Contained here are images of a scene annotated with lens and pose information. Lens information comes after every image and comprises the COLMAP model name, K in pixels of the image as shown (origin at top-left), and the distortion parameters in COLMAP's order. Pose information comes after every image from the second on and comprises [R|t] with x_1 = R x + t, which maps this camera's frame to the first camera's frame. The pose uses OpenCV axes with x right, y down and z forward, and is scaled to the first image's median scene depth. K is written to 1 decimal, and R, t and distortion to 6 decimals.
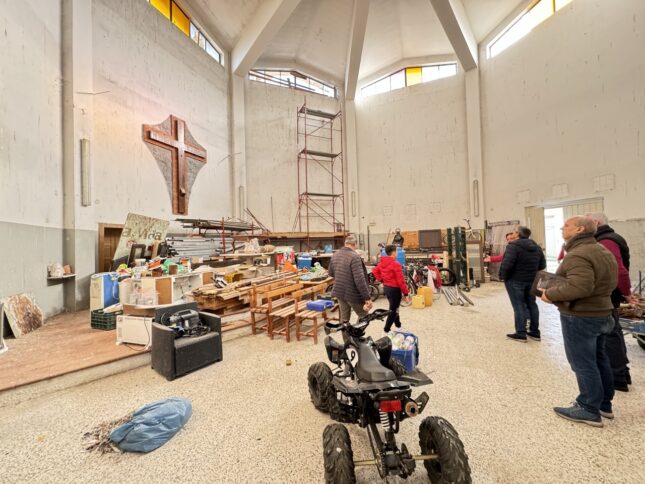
lens RADIAL K [[253.4, 0, 322.5], [0, 253.4, 242.0], [0, 0, 1]] dist [-0.011272, -0.000013]
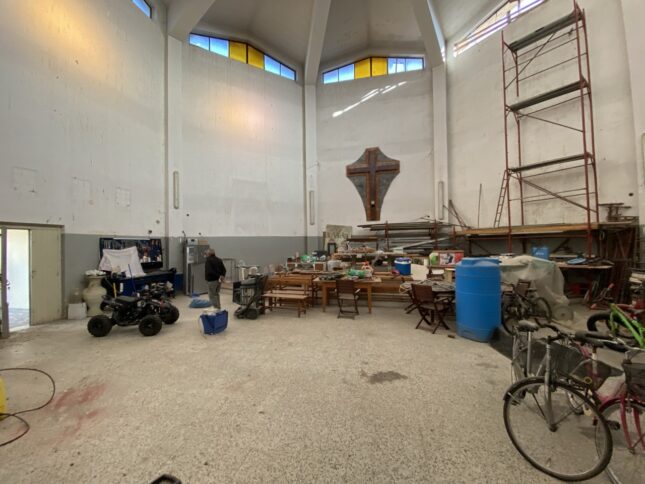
lens RADIAL K [[259.5, 0, 322.5], [0, 259.5, 242.0], [0, 0, 1]] dist [-0.015736, -0.000255]
pose [[0.171539, 0.013964, -0.985078, 0.748510], [0.022992, 0.999570, 0.018173, -0.028785], [0.984909, -0.025766, 0.171144, 0.513603]]
